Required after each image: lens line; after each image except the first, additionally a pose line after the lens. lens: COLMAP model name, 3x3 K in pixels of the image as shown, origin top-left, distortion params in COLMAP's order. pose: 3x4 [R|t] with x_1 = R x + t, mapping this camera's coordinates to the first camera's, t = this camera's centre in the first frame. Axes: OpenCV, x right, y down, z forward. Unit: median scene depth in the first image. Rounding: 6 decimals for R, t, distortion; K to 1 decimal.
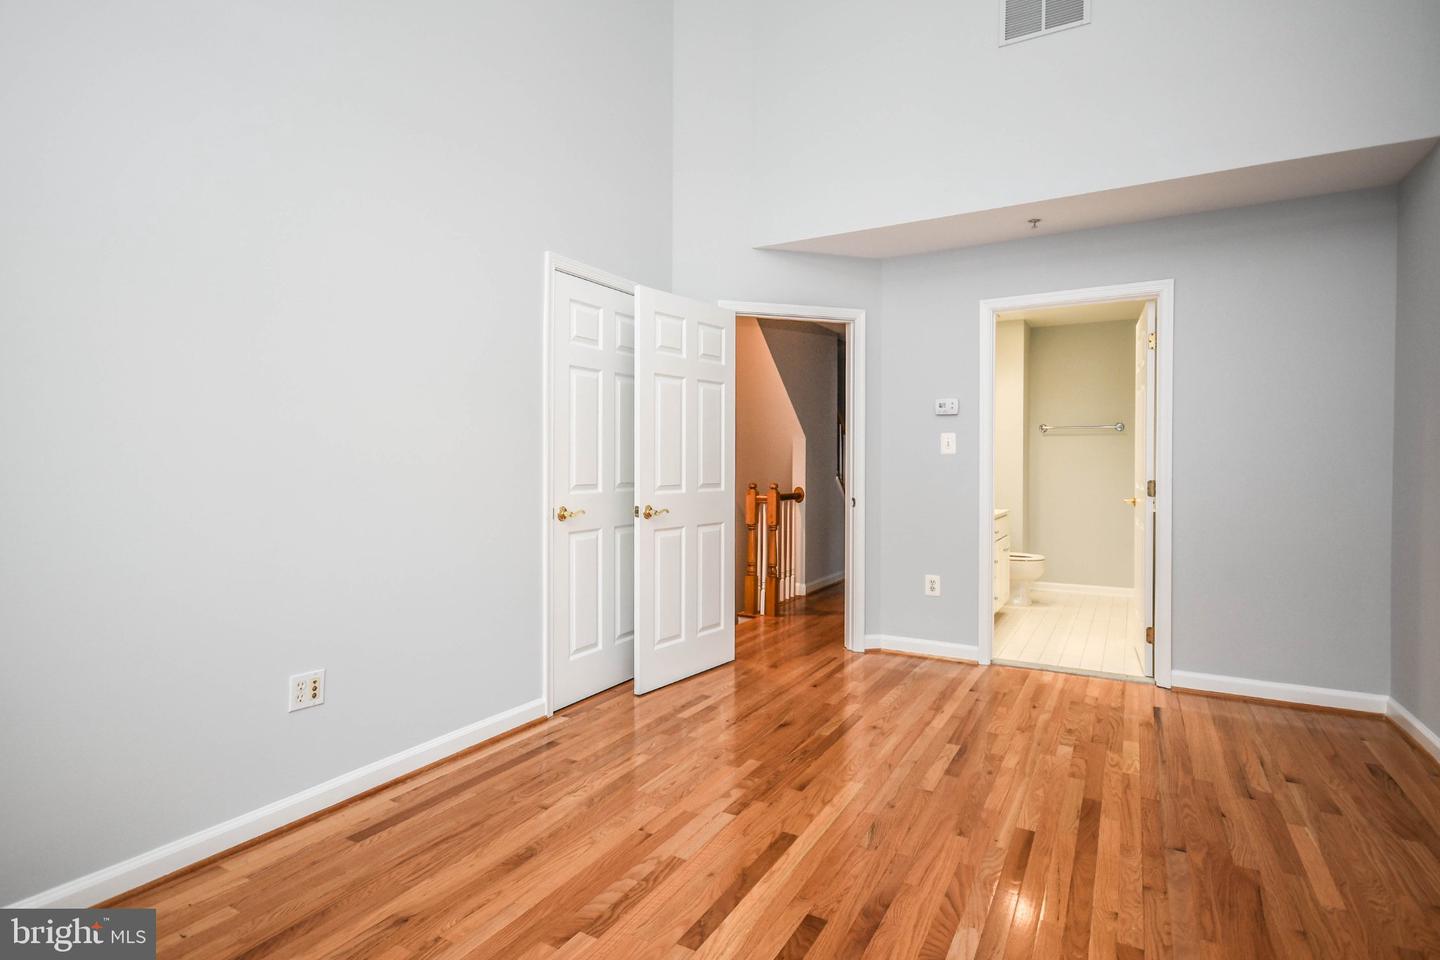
lens RADIAL K [[728.5, 0, 707.6], [0, 728.5, 477.6], [0, 0, 1]] dist [0.010802, -0.002678]
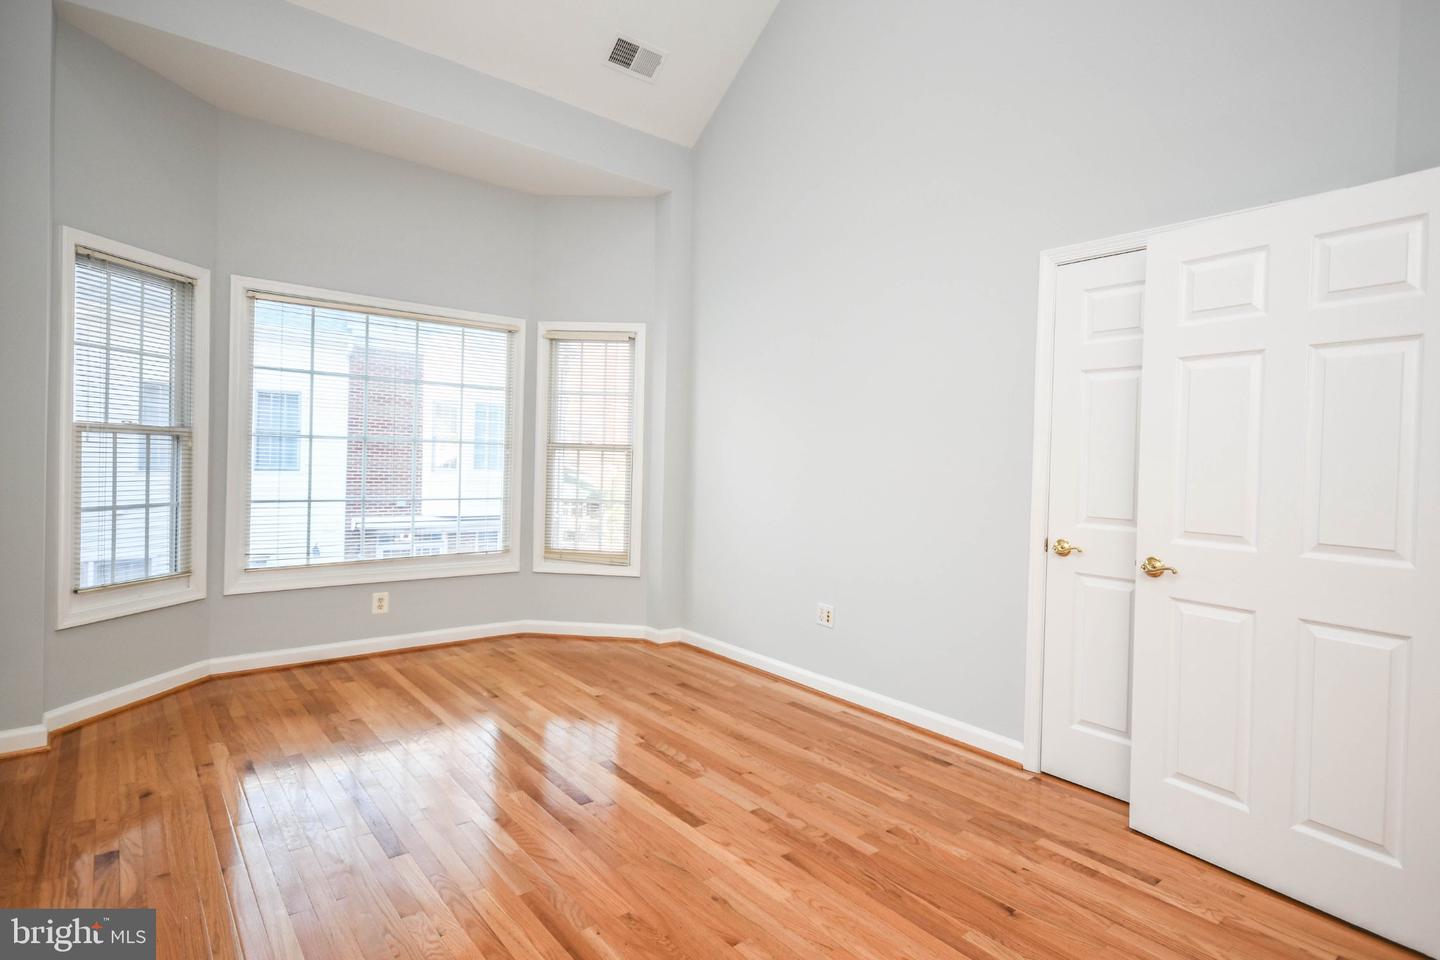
lens RADIAL K [[728.5, 0, 707.6], [0, 728.5, 477.6], [0, 0, 1]] dist [0.010802, -0.002678]
pose [[-0.352470, 0.012269, -0.935743, 1.015062], [-0.046753, 0.998435, 0.030702, -0.053408], [0.934655, 0.054570, -0.351344, 1.241599]]
